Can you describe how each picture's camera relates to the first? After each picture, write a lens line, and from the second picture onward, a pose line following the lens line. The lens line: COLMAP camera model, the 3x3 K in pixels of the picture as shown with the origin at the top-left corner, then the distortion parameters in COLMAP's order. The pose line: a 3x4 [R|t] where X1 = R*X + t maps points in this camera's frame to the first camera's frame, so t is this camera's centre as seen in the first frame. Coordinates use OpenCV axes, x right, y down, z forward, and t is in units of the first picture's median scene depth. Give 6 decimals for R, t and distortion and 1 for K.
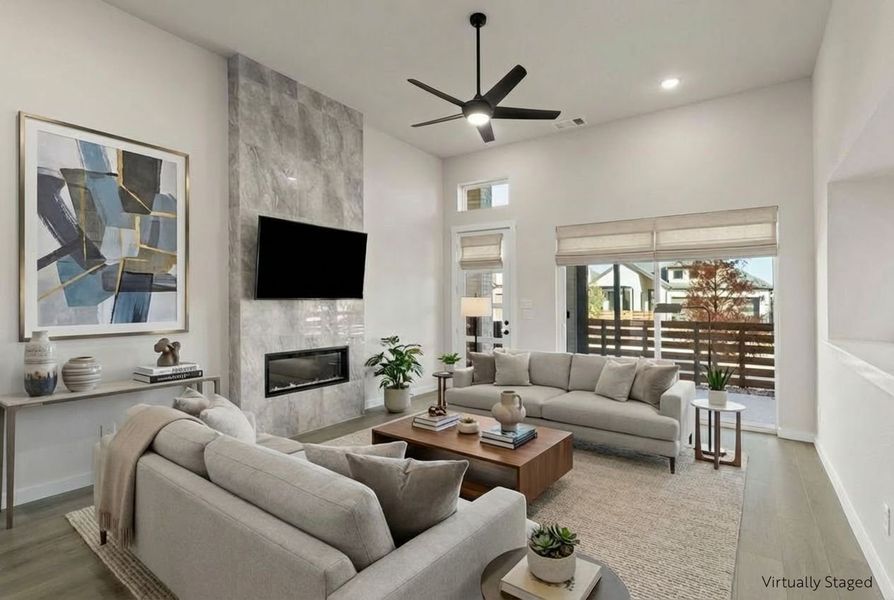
lens RADIAL K [[432.2, 0, 447.0], [0, 432.2, 300.0], [0, 0, 1]] dist [-0.000324, -0.000194]
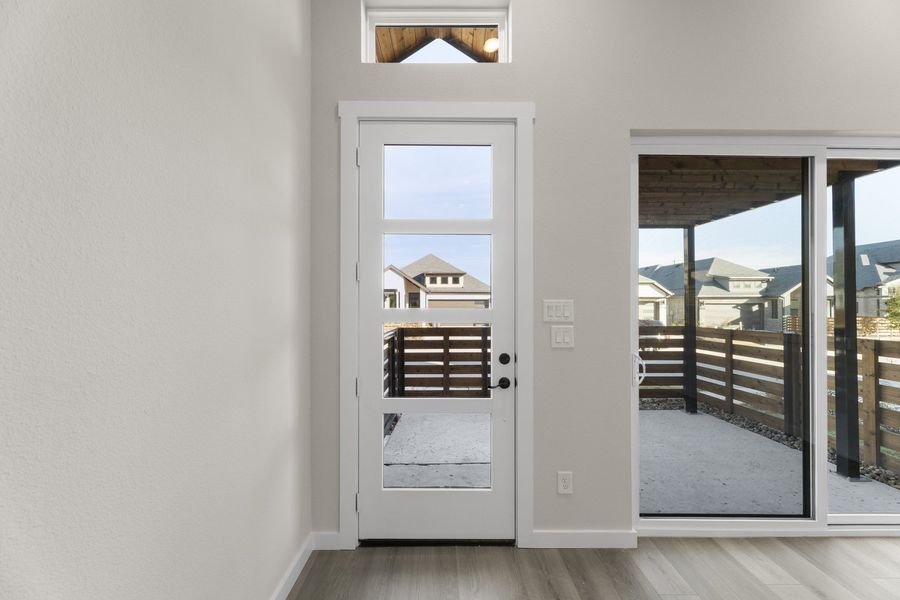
lens RADIAL K [[377.4, 0, 450.0], [0, 377.4, 300.0], [0, 0, 1]] dist [-0.002461, -0.000486]
pose [[0.810479, -0.002143, 0.585764, -0.118487], [0.006577, 0.999964, -0.005442, -0.000385], [-0.585731, 0.008263, 0.810463, 0.811150]]
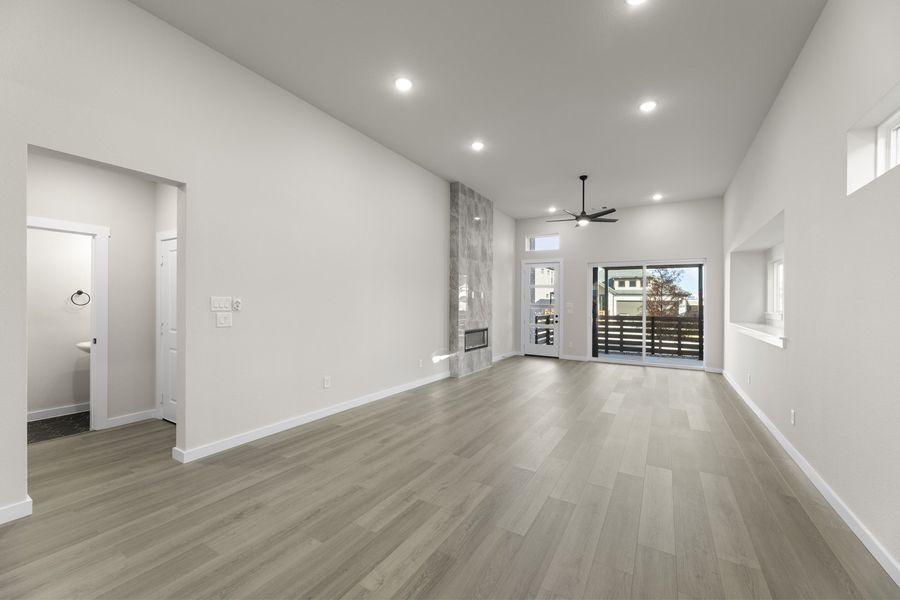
lens RADIAL K [[363.7, 0, 452.8], [0, 363.7, 305.6], [0, 0, 1]] dist [-0.000597, 0.000038]
pose [[0.996665, 0.002664, 0.081564, -0.439487], [-0.003545, 0.999937, 0.010666, -0.005663], [-0.081531, -0.010920, 0.996611, -0.476101]]
